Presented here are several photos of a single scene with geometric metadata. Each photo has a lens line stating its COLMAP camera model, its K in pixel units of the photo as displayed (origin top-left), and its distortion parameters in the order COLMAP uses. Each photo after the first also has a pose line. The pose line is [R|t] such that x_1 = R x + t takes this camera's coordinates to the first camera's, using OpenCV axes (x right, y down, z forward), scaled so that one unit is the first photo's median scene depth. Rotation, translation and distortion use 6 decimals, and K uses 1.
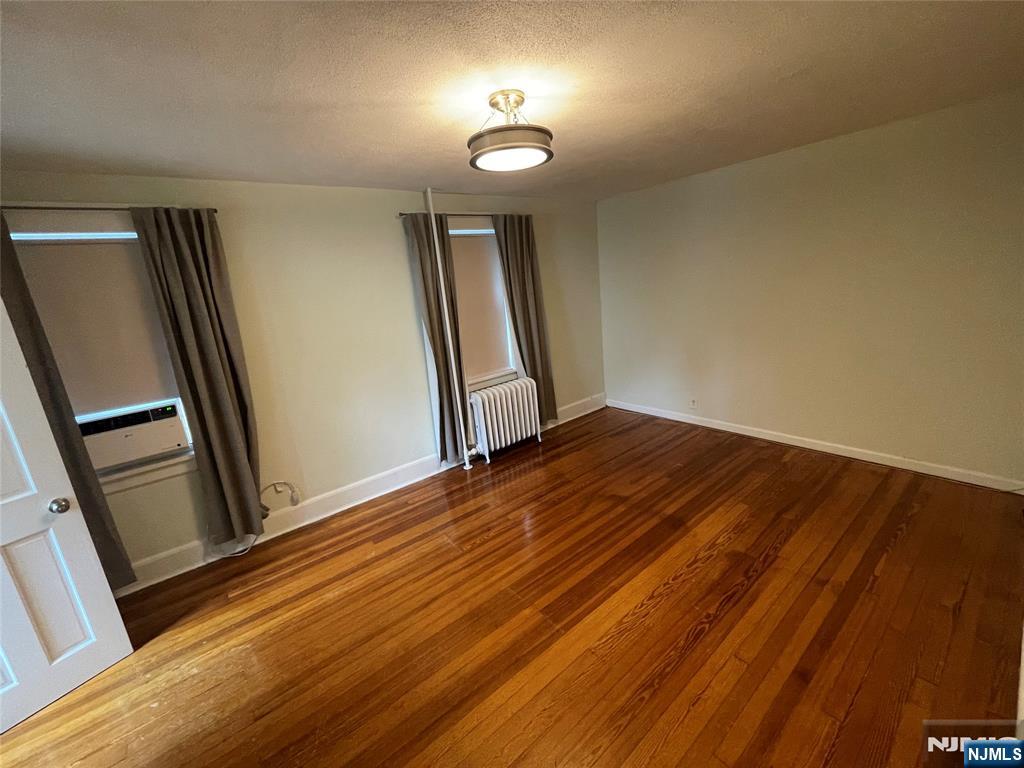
lens RADIAL K [[415.0, 0, 509.7], [0, 415.0, 382.8], [0, 0, 1]] dist [-0.014593, 0.000372]
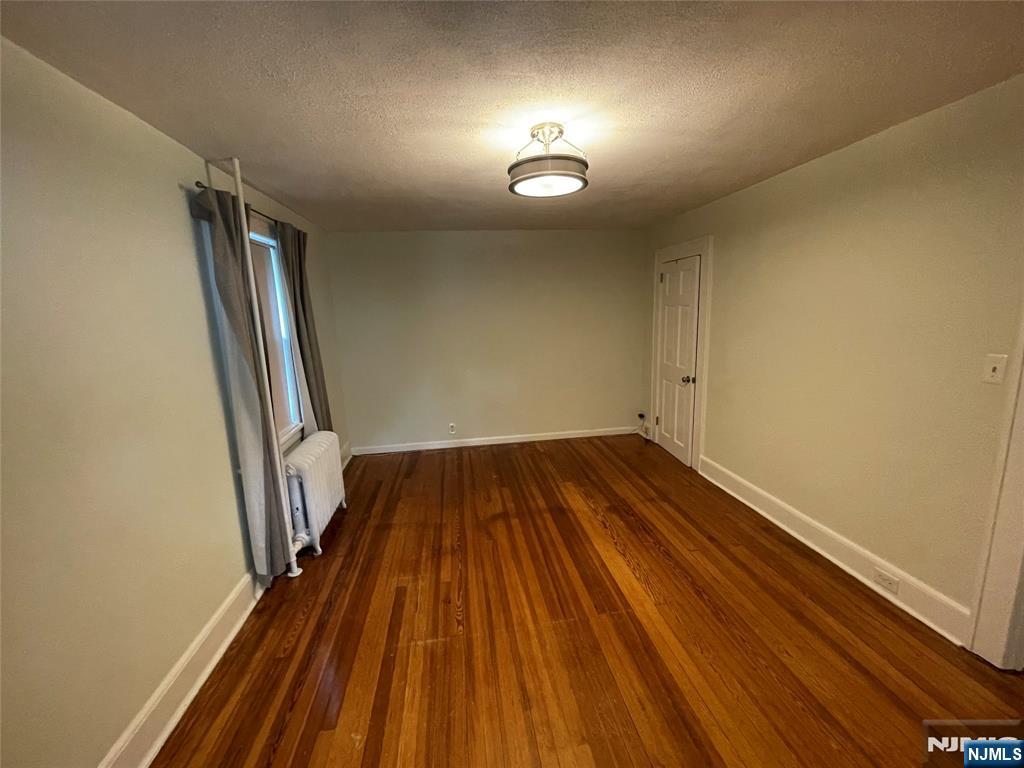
lens RADIAL K [[415.0, 0, 509.1], [0, 415.0, 380.8], [0, 0, 1]] dist [-0.014593, 0.000372]
pose [[0.507079, -0.073840, 0.858731, -0.634870], [0.190437, 0.981298, -0.028074, -0.025615], [-0.840598, 0.177770, 0.511658, 0.395917]]
